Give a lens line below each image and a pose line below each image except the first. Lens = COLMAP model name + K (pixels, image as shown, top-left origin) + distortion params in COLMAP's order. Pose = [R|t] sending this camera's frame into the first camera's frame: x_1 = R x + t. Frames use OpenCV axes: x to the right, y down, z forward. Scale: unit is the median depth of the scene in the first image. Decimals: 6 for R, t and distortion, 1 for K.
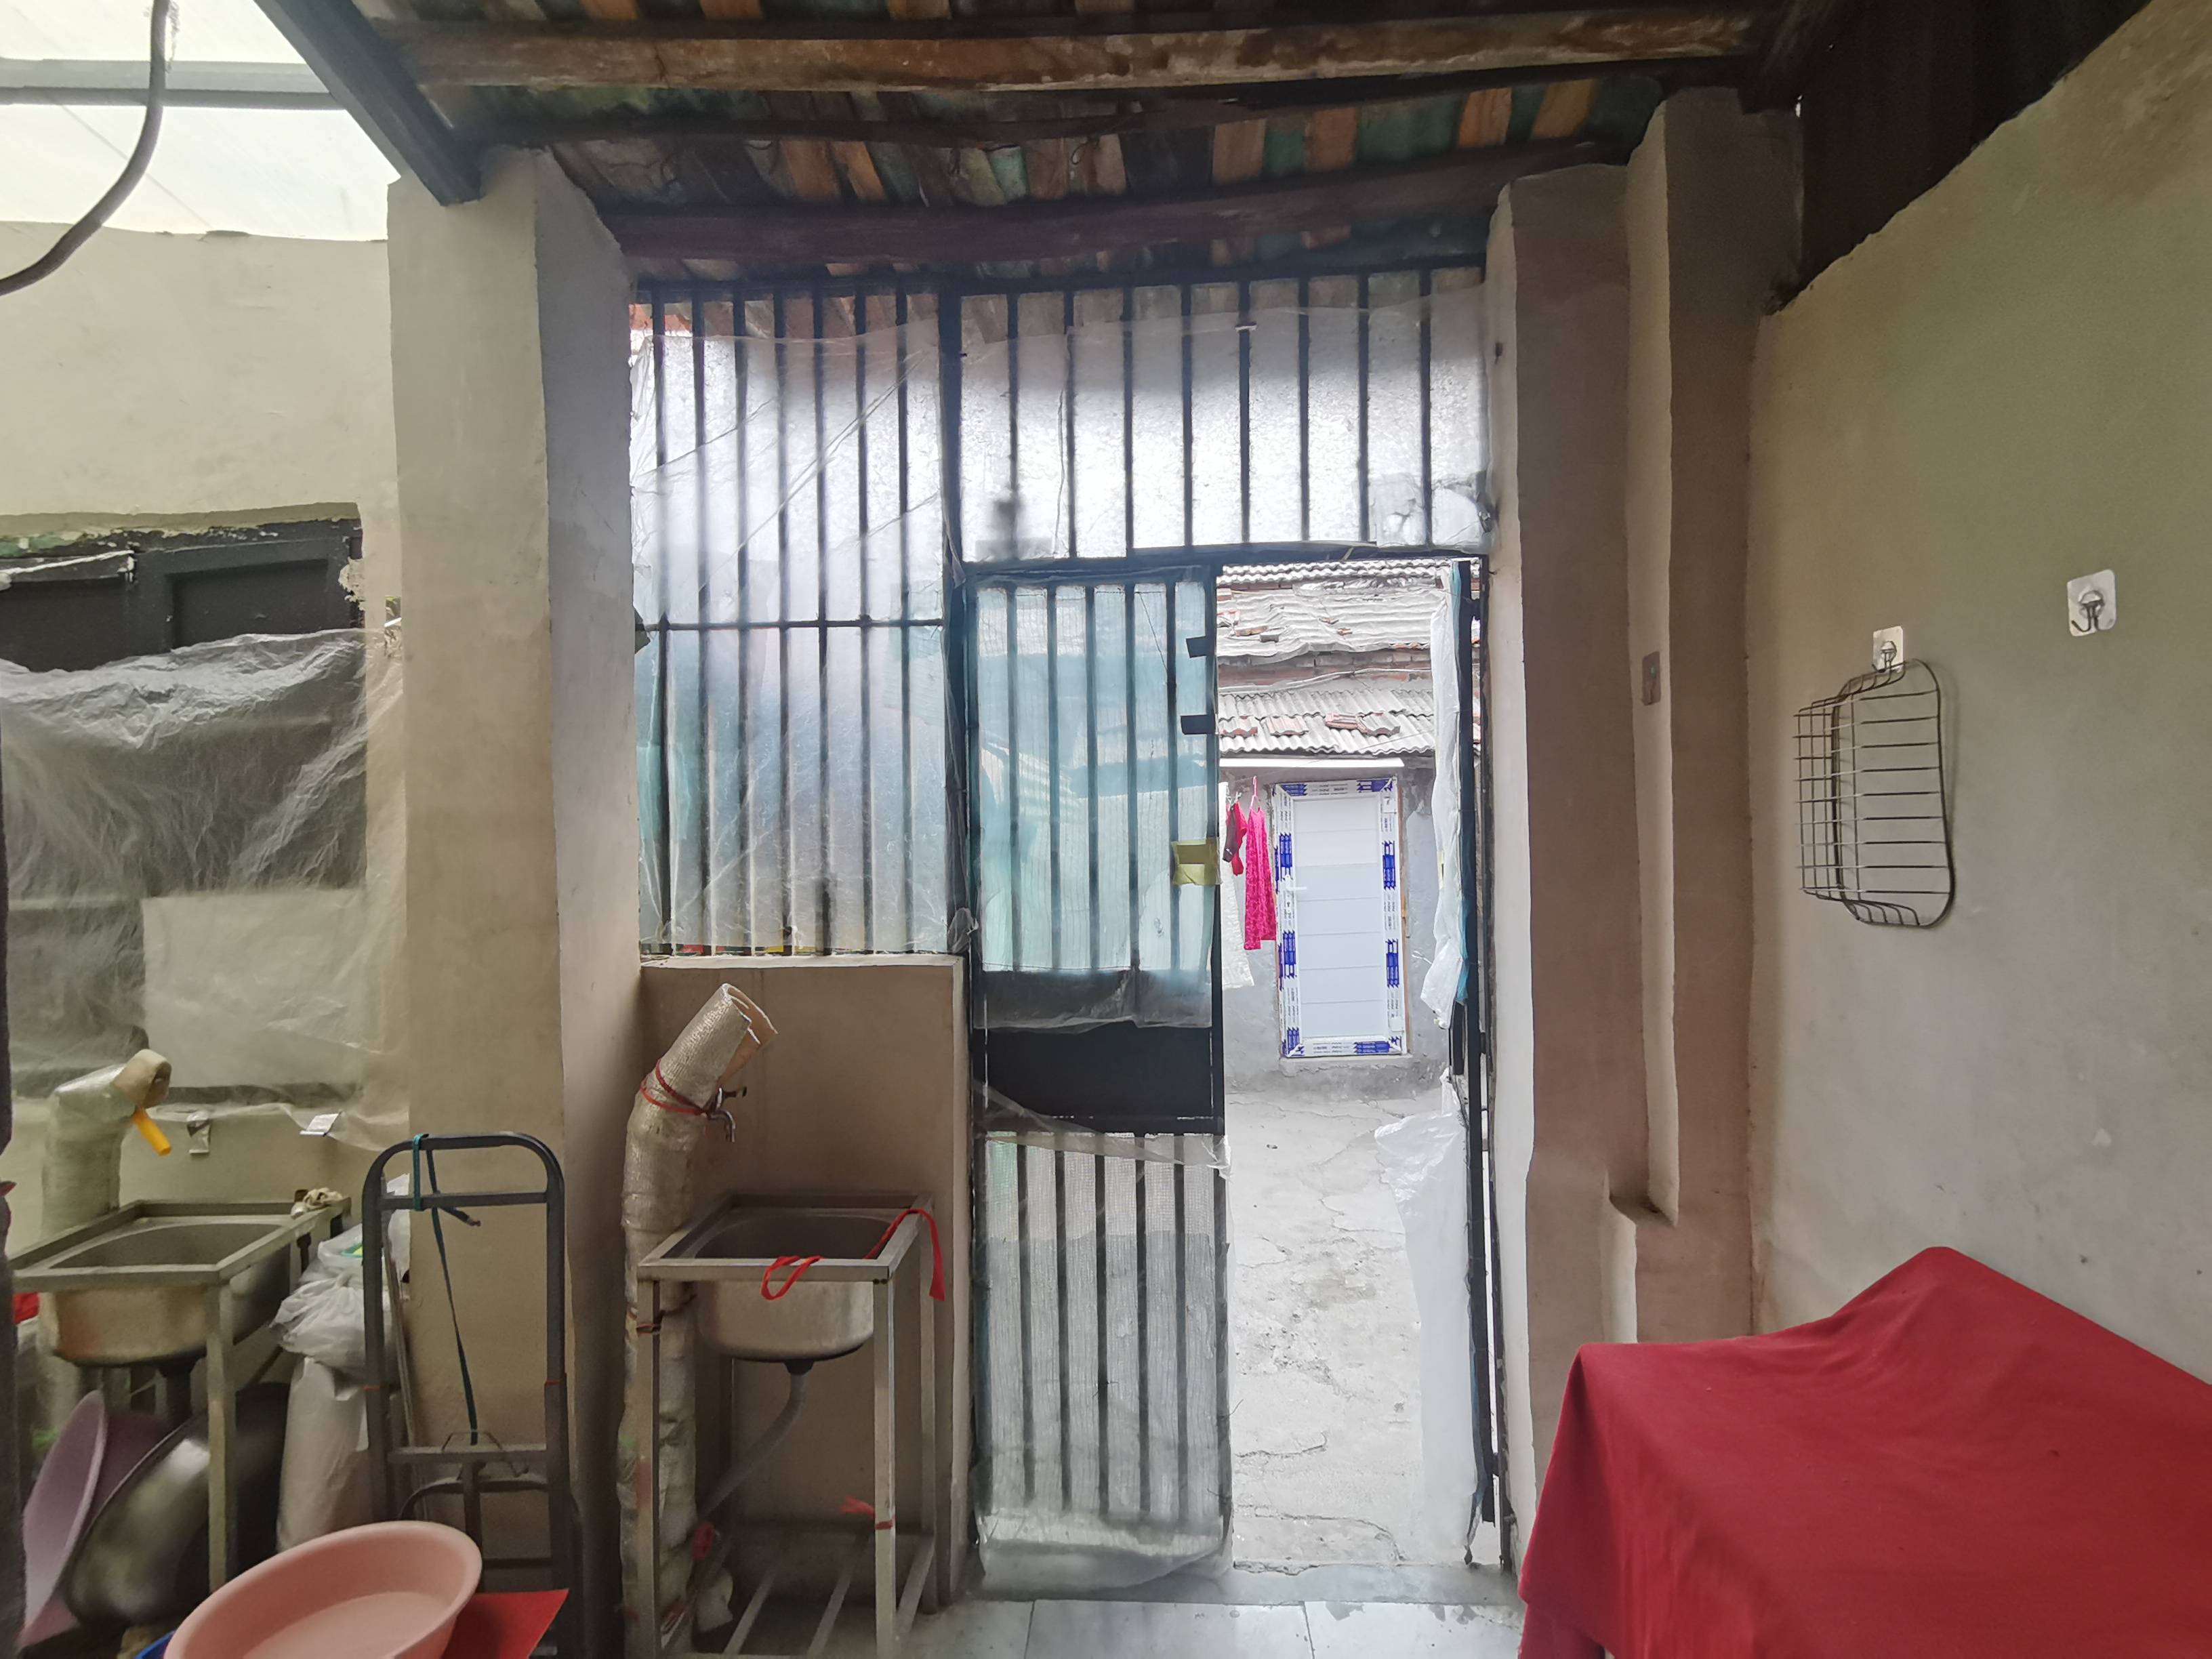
lens RADIAL K [[1092.1, 0, 1101.4], [0, 1092.1, 826.5], [0, 0, 1]] dist [0.034492, -0.005069]
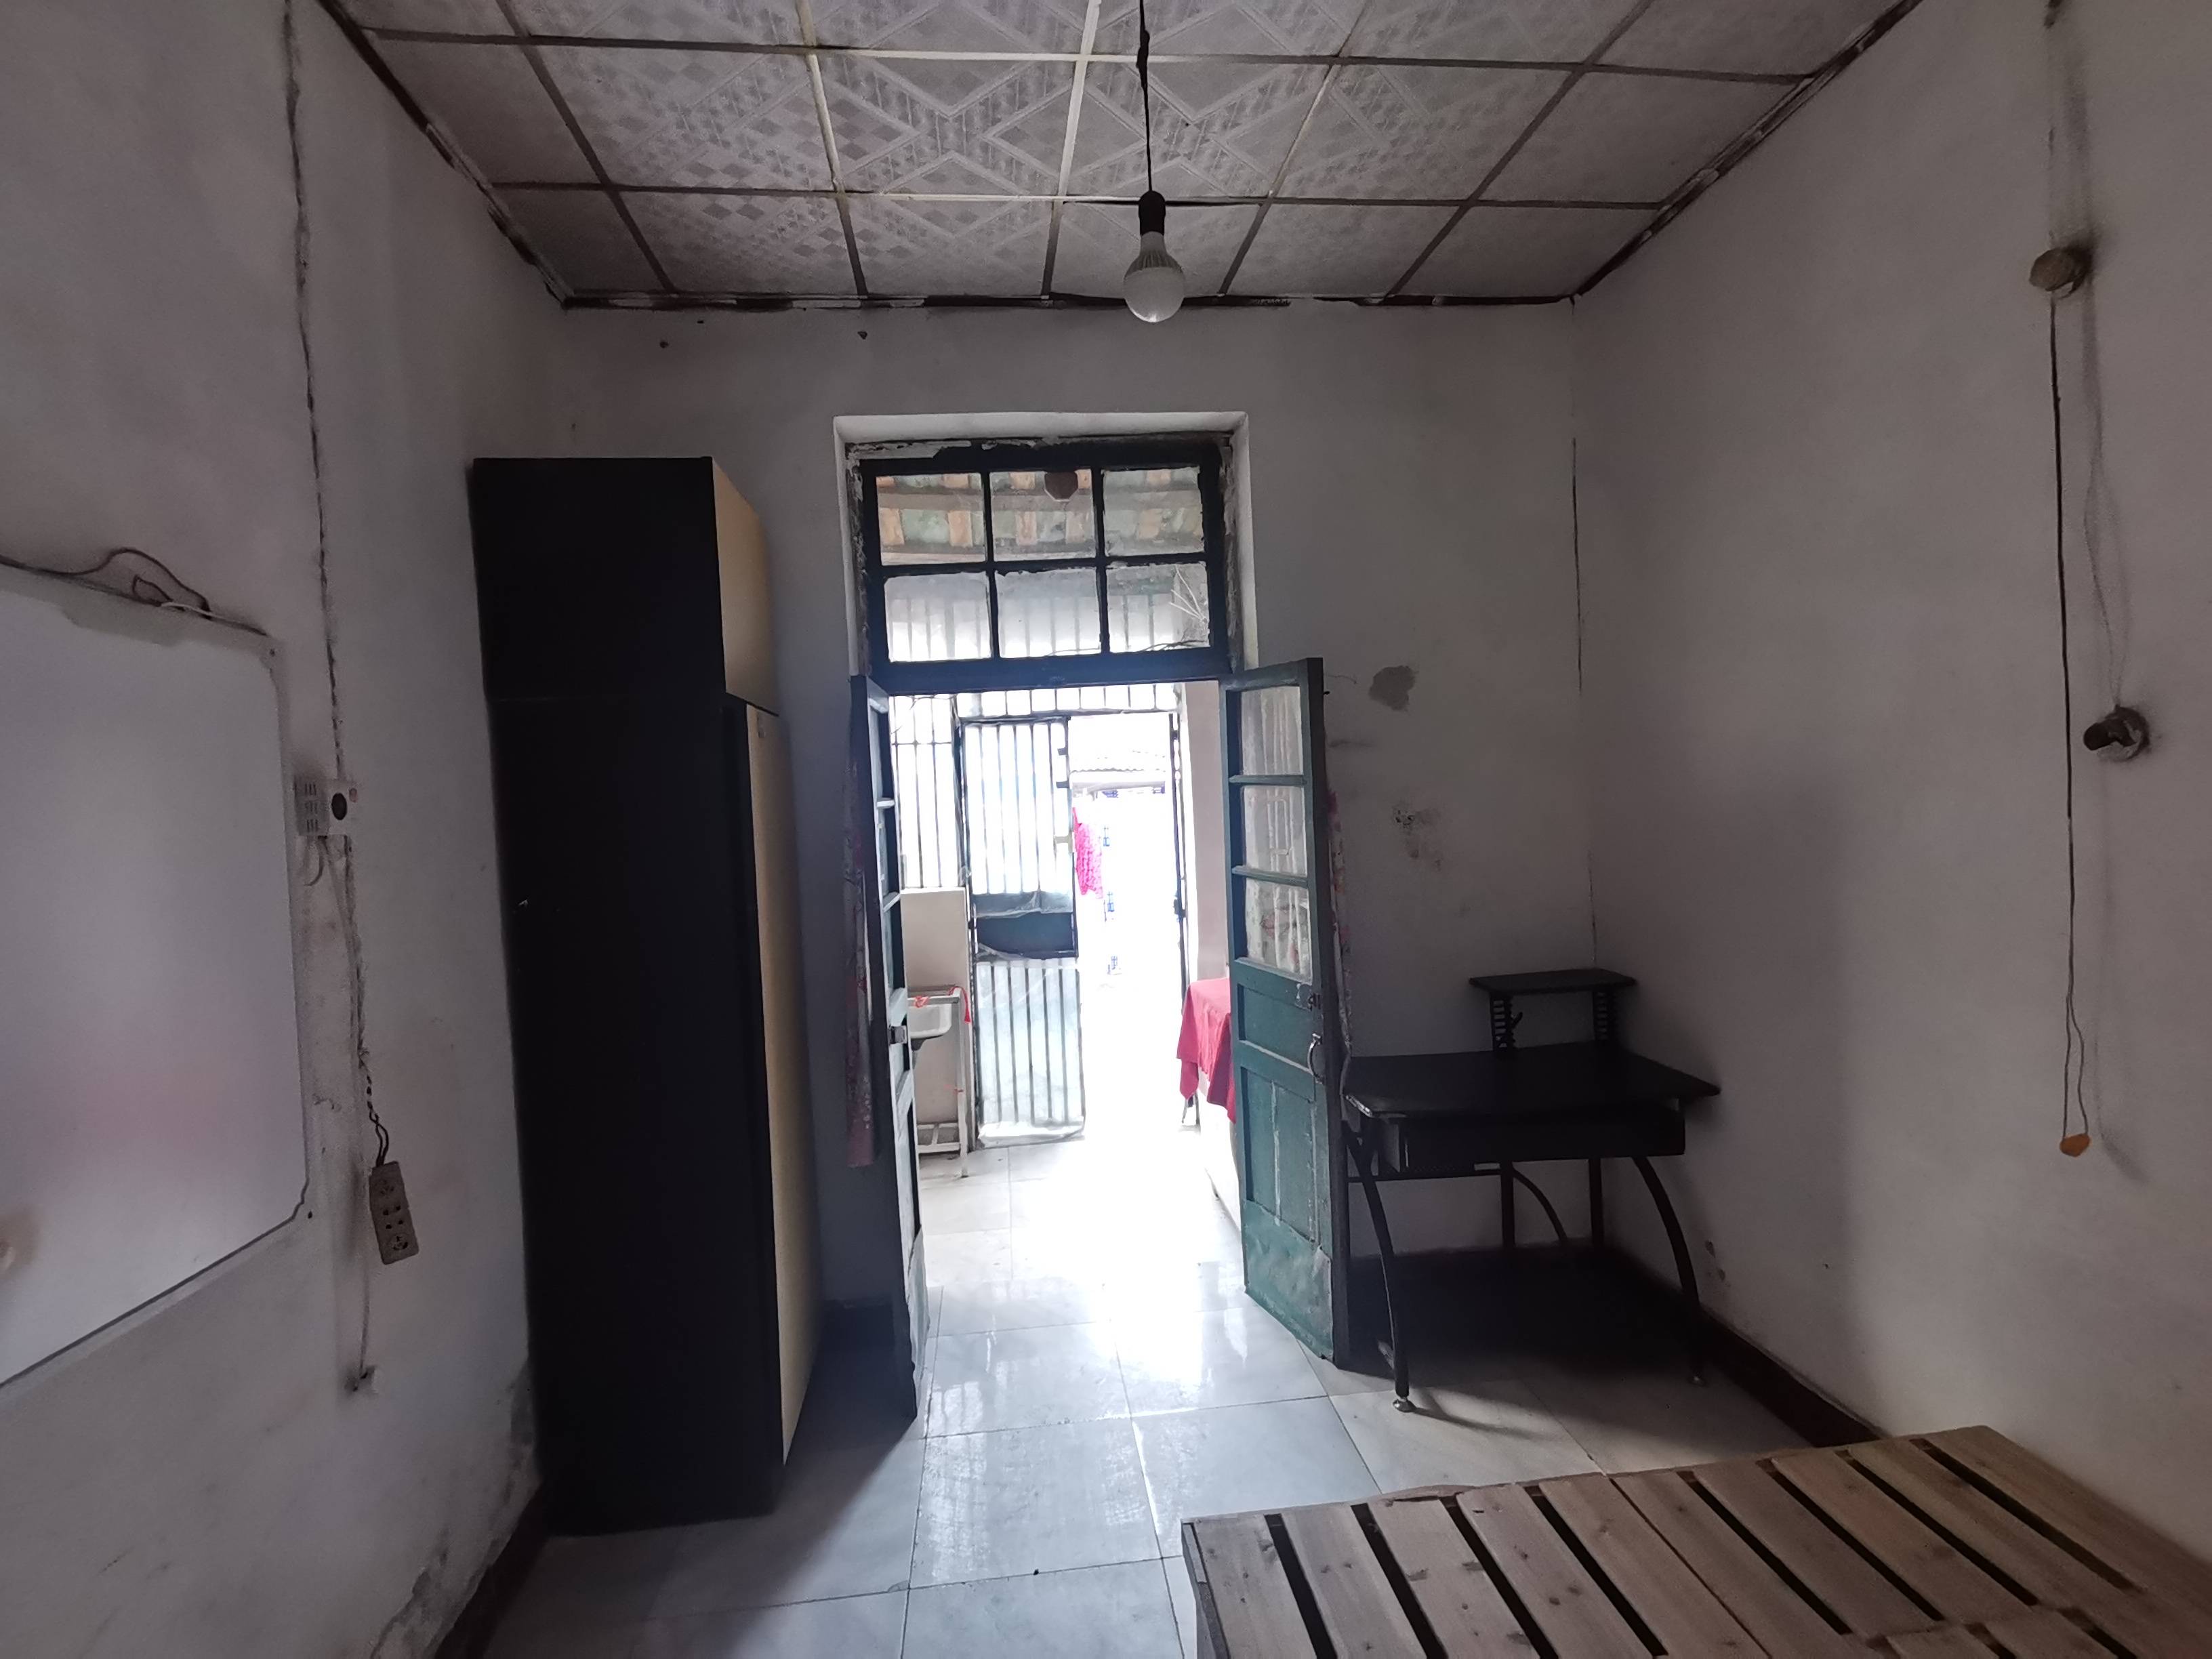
lens RADIAL K [[1092.1, 0, 1099.5], [0, 1092.1, 813.7], [0, 0, 1]] dist [0.034492, -0.005069]
pose [[0.994607, -0.033497, 0.098154, -0.064700], [0.029404, 0.998649, 0.042850, -0.129133], [-0.099457, -0.039732, 0.994248, -1.326996]]
